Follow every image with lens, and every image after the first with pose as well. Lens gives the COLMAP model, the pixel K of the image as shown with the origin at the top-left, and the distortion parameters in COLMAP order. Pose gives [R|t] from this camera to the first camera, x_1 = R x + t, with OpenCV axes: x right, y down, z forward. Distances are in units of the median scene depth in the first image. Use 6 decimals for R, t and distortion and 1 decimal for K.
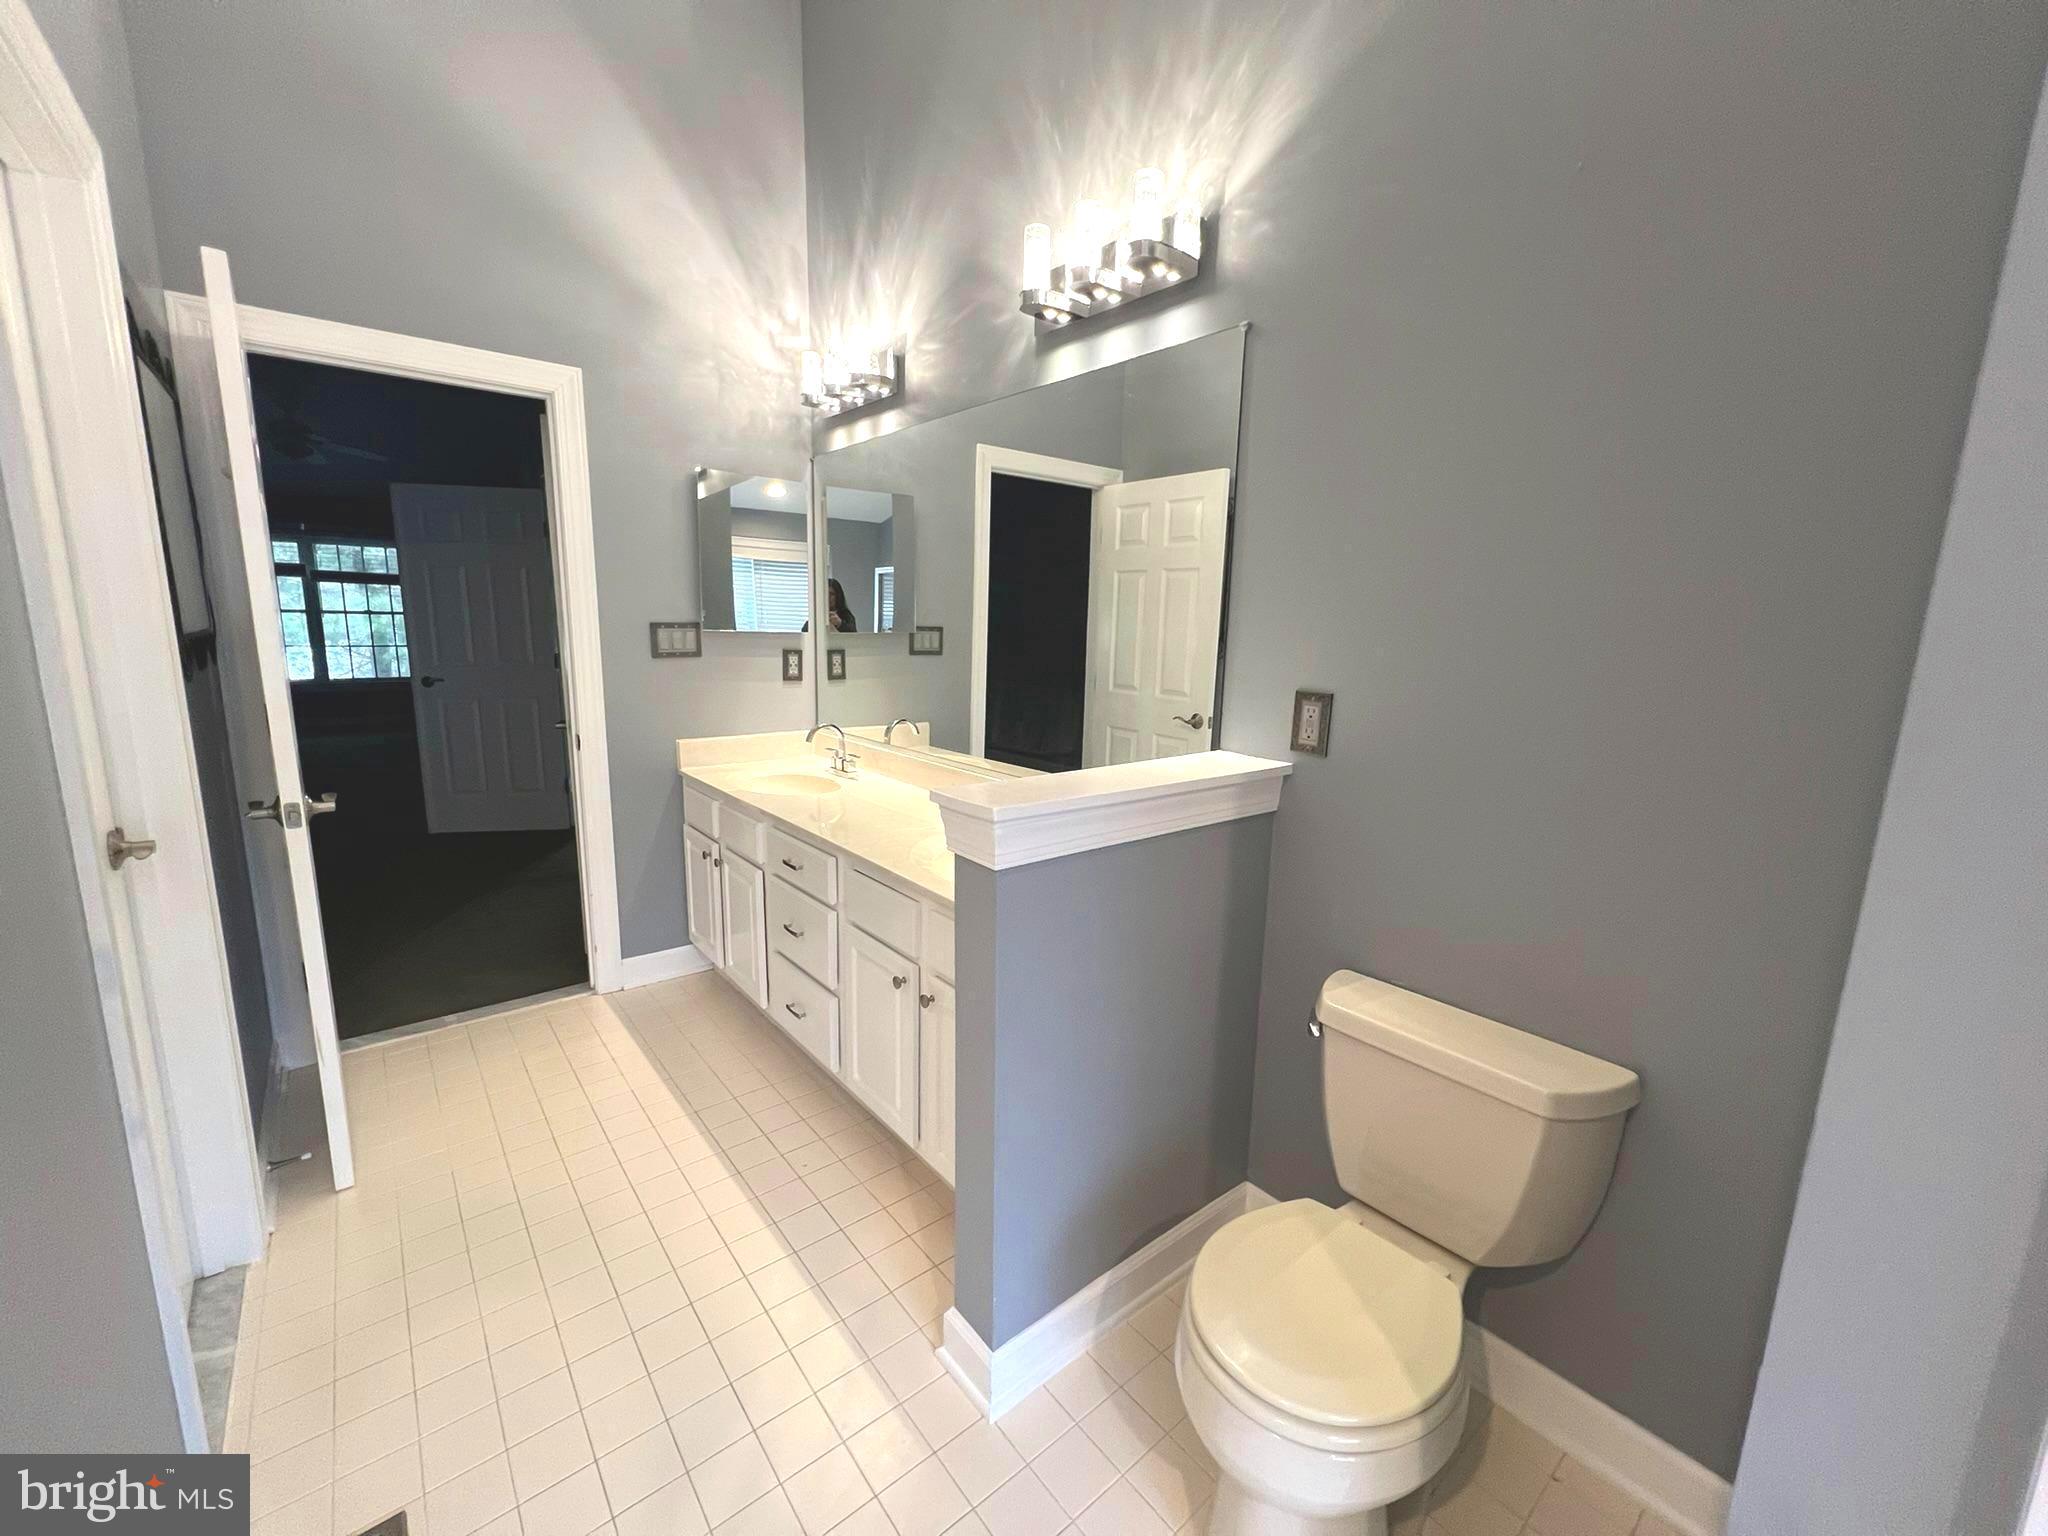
lens RADIAL K [[823.8, 0, 1024.0], [0, 823.8, 768.0], [0, 0, 1]] dist [0.000390, -0.000009]
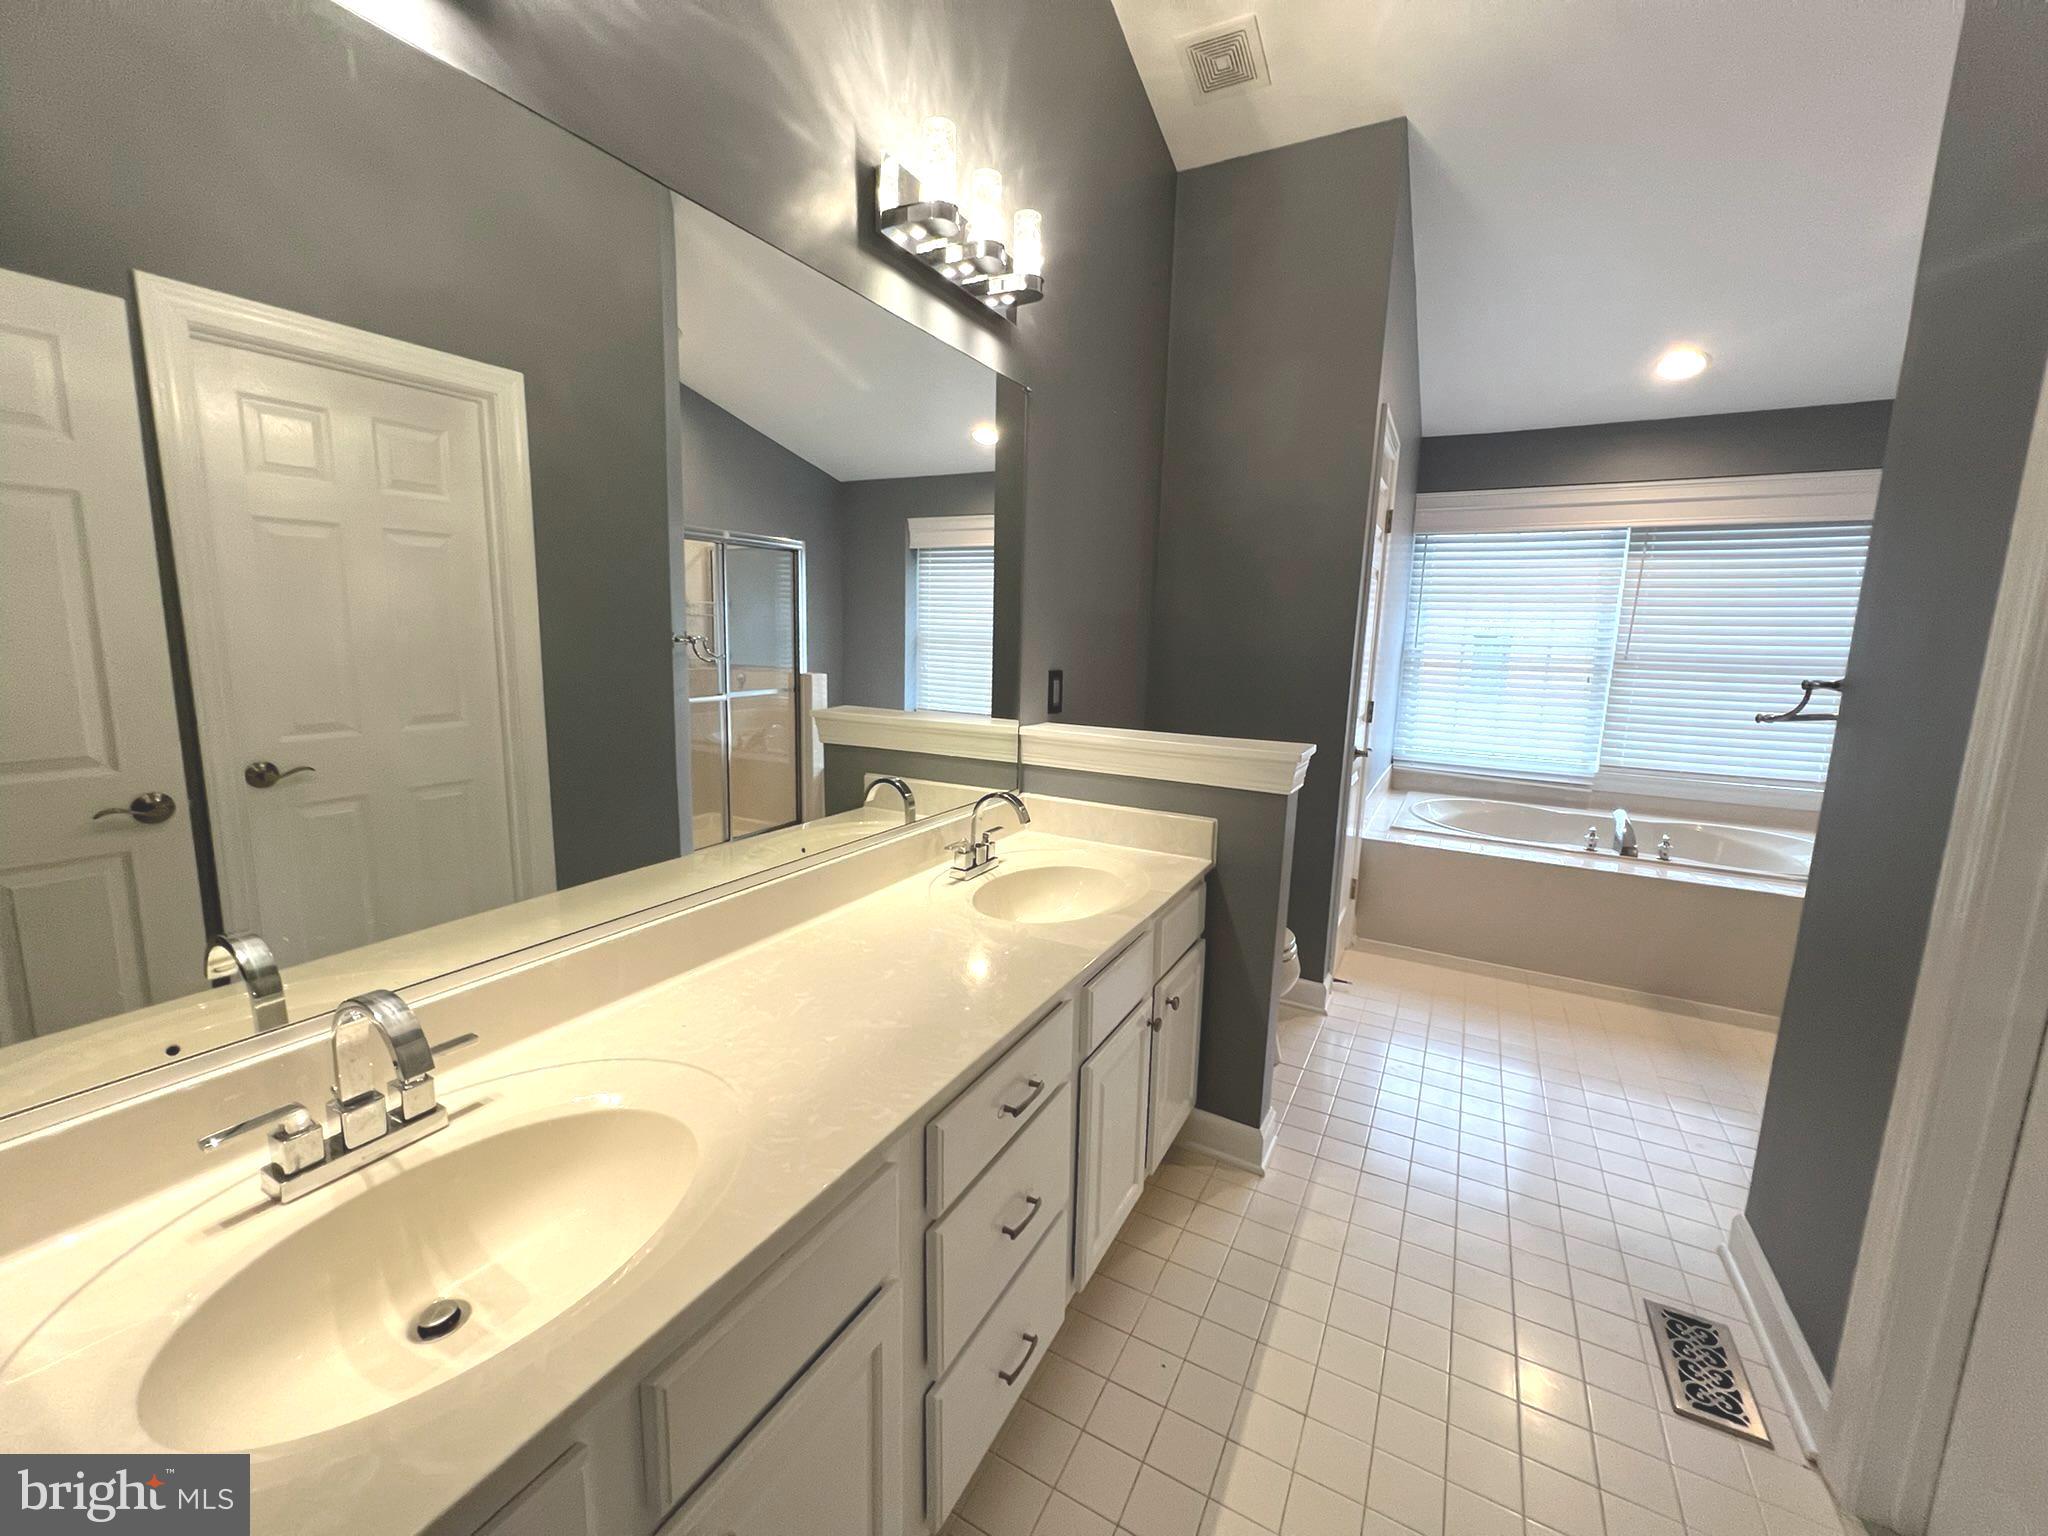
lens RADIAL K [[823.8, 0, 1024.0], [0, 823.8, 768.0], [0, 0, 1]] dist [0.000390, -0.000009]
pose [[-0.373025, -0.190978, 0.907953, -0.872548], [0.134697, 0.957072, 0.256649, -0.272340], [-0.917992, 0.218036, -0.331288, 1.369276]]
